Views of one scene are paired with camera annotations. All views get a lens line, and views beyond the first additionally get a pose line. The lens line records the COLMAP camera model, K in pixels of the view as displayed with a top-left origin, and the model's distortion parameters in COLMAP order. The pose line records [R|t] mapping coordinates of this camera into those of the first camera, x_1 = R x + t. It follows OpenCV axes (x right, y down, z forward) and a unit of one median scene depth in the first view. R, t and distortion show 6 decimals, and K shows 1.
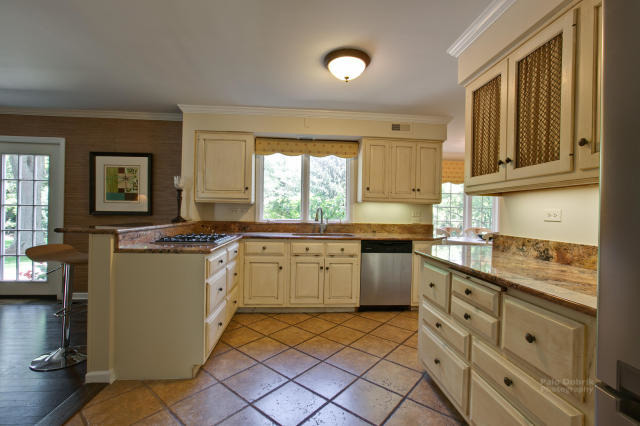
lens RADIAL K [[286.8, 0, 320.0], [0, 286.8, 213.0], [0, 0, 1]] dist [-0.021885, 0.000735]
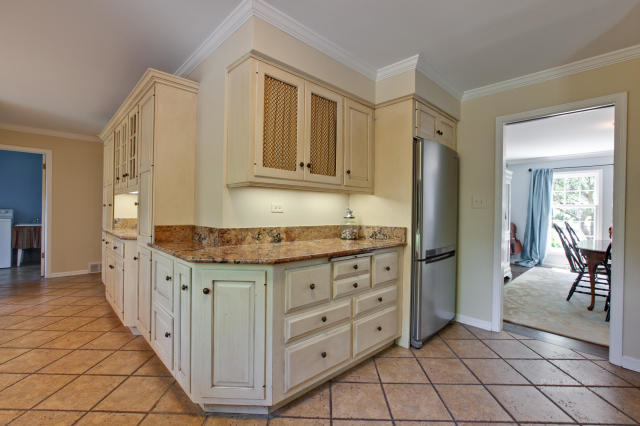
lens RADIAL K [[286.8, 0, 320.0], [0, 286.8, 213.0], [0, 0, 1]] dist [-0.021885, 0.000735]
pose [[-0.634423, -0.033899, 0.772243, -0.349266], [-0.027365, 0.999397, 0.021390, -0.002309], [-0.772502, -0.007562, -0.634967, 1.691956]]
